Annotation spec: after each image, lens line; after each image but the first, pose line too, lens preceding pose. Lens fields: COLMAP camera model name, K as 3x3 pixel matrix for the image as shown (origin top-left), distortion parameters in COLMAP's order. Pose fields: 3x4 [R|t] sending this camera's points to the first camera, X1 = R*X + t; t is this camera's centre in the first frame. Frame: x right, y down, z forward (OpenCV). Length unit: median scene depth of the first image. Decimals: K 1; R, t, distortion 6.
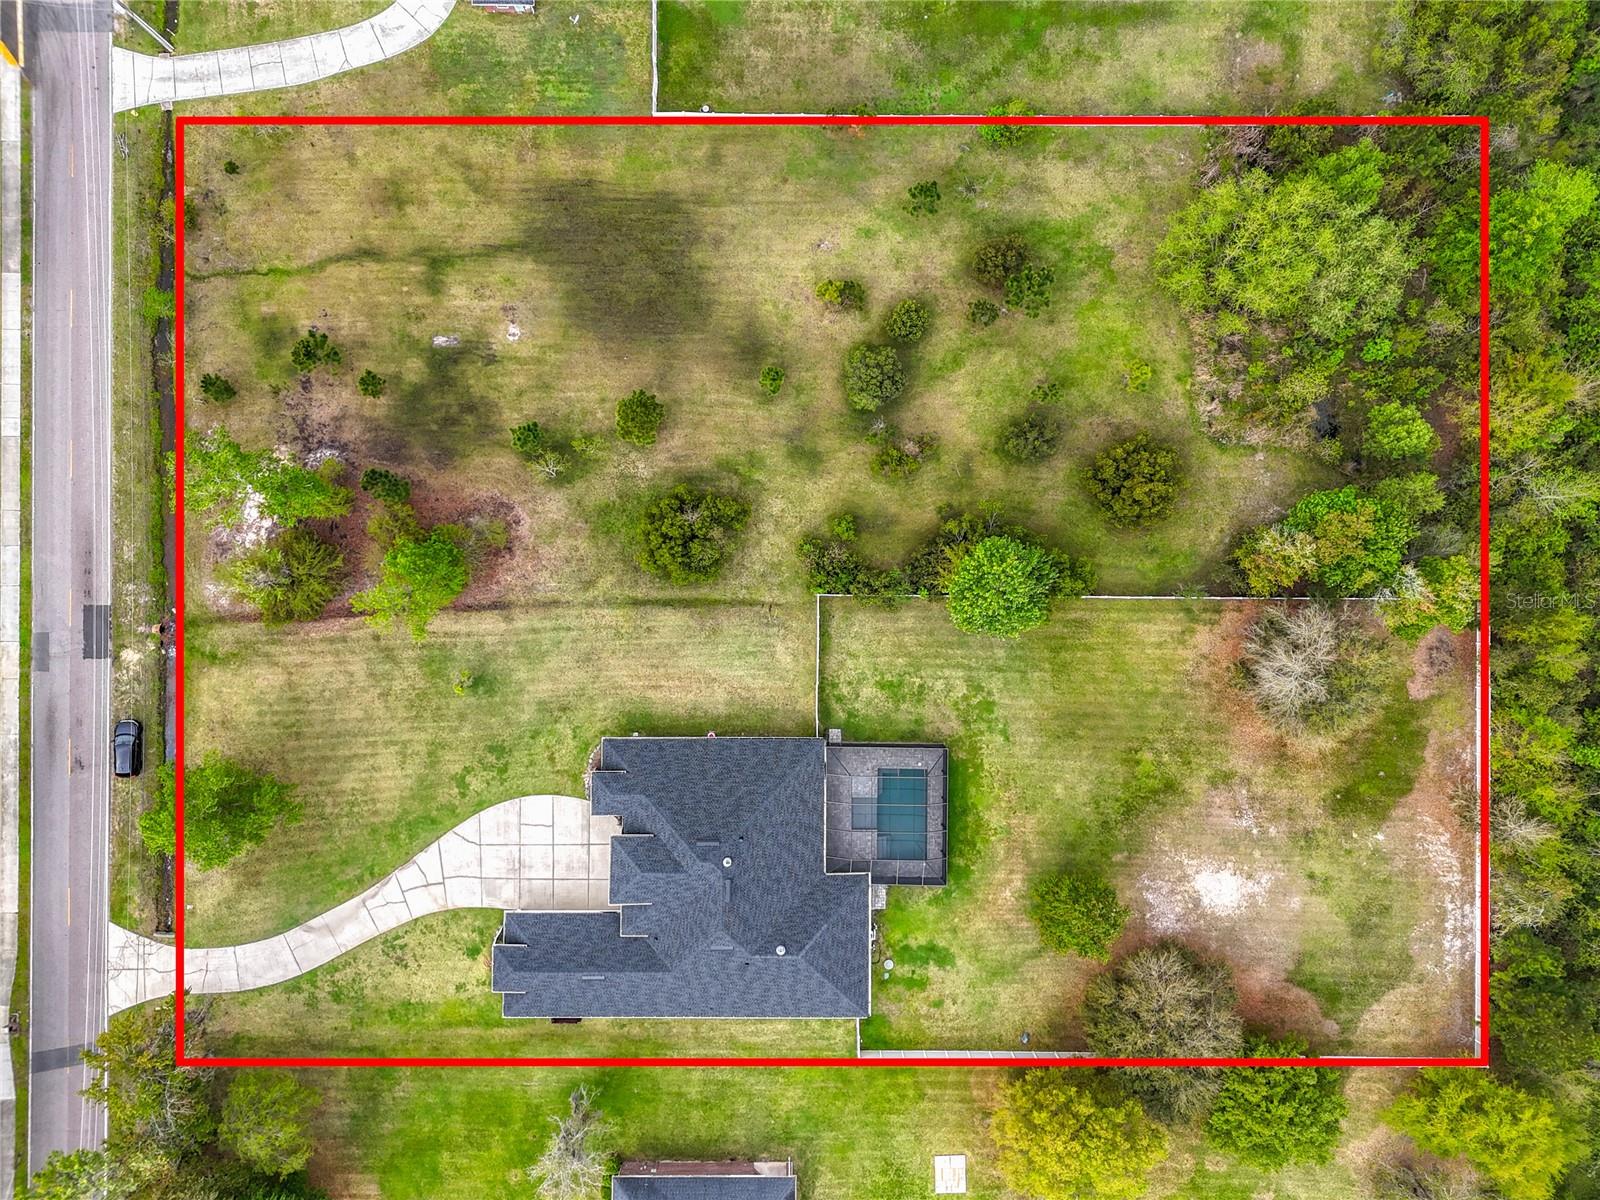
lens RADIAL K [[1200.6, 0, 799.2], [0, 1200.6, 596.8], [0, 0, 1]] dist [0.058370, -0.054584]
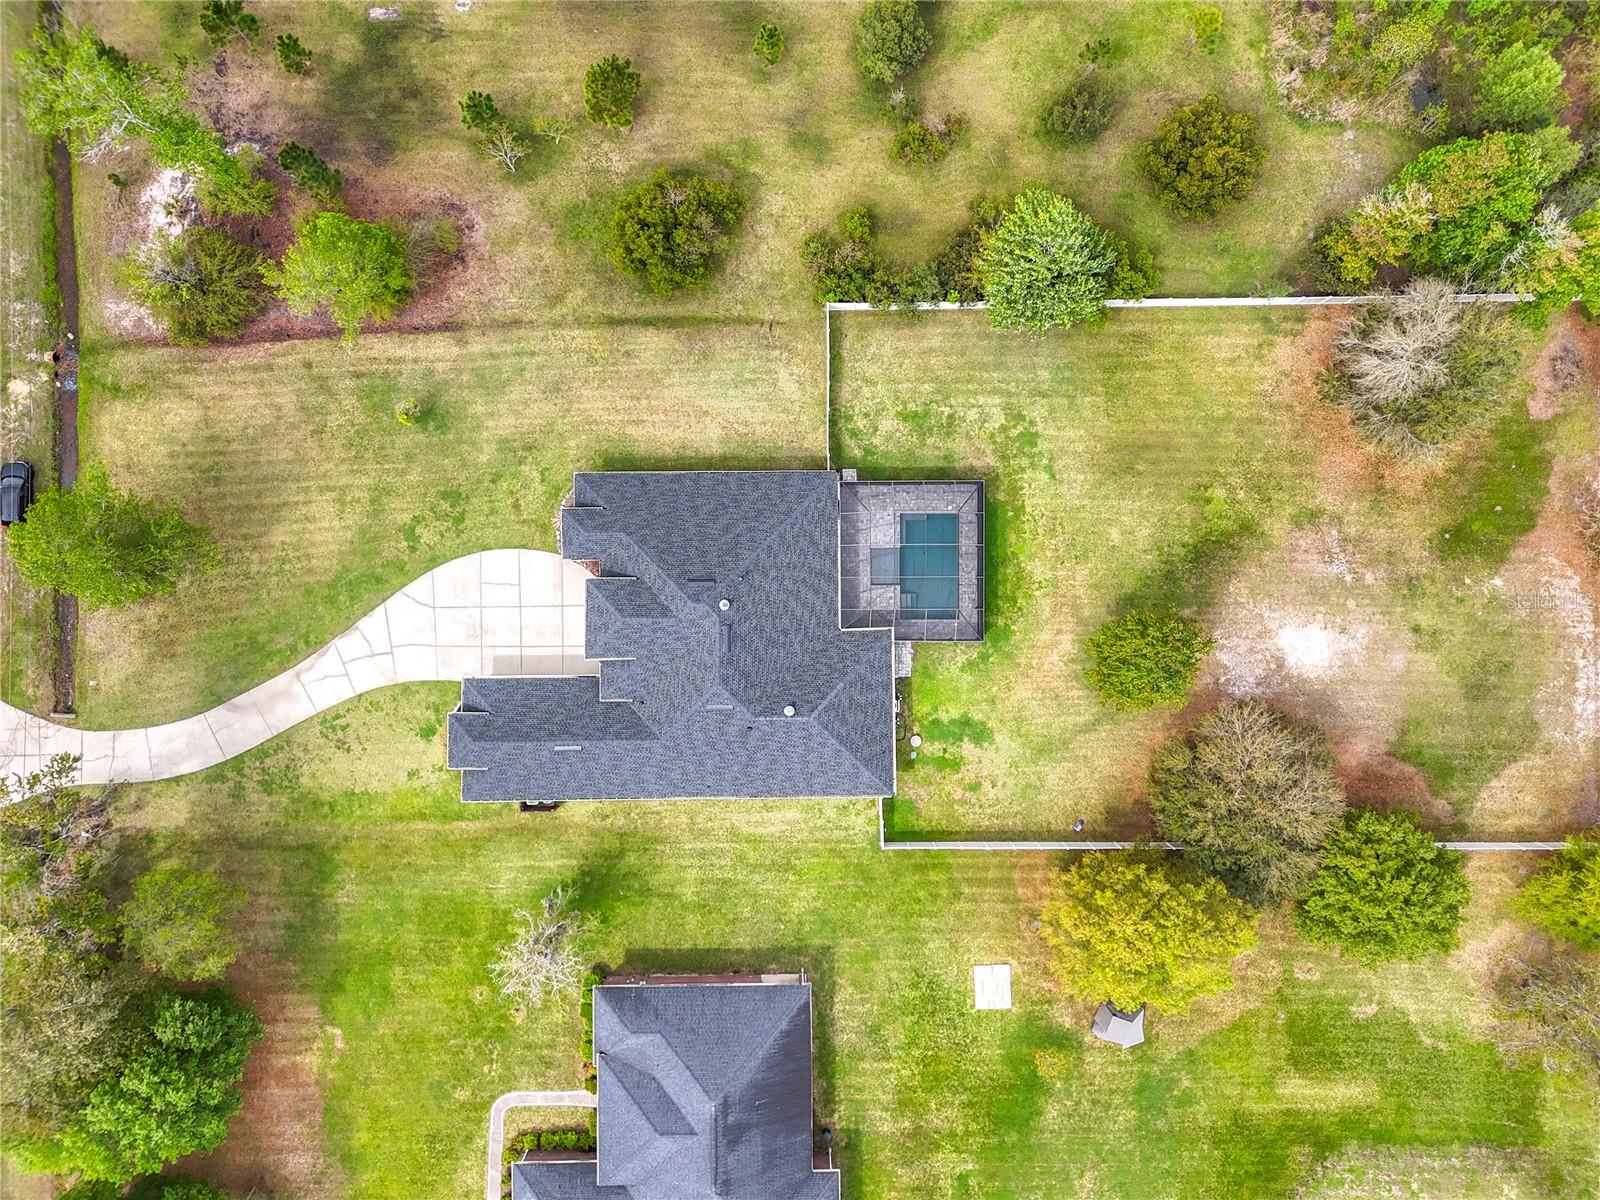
lens RADIAL K [[1200.6, 0, 788.0], [0, 1200.6, 582.9], [0, 0, 1]] dist [0.058370, -0.054584]
pose [[0.999892, -0.013688, -0.005413, -0.010016], [0.013655, 0.999889, -0.005981, 0.196612], [0.005494, 0.005906, 0.999967, 0.152070]]
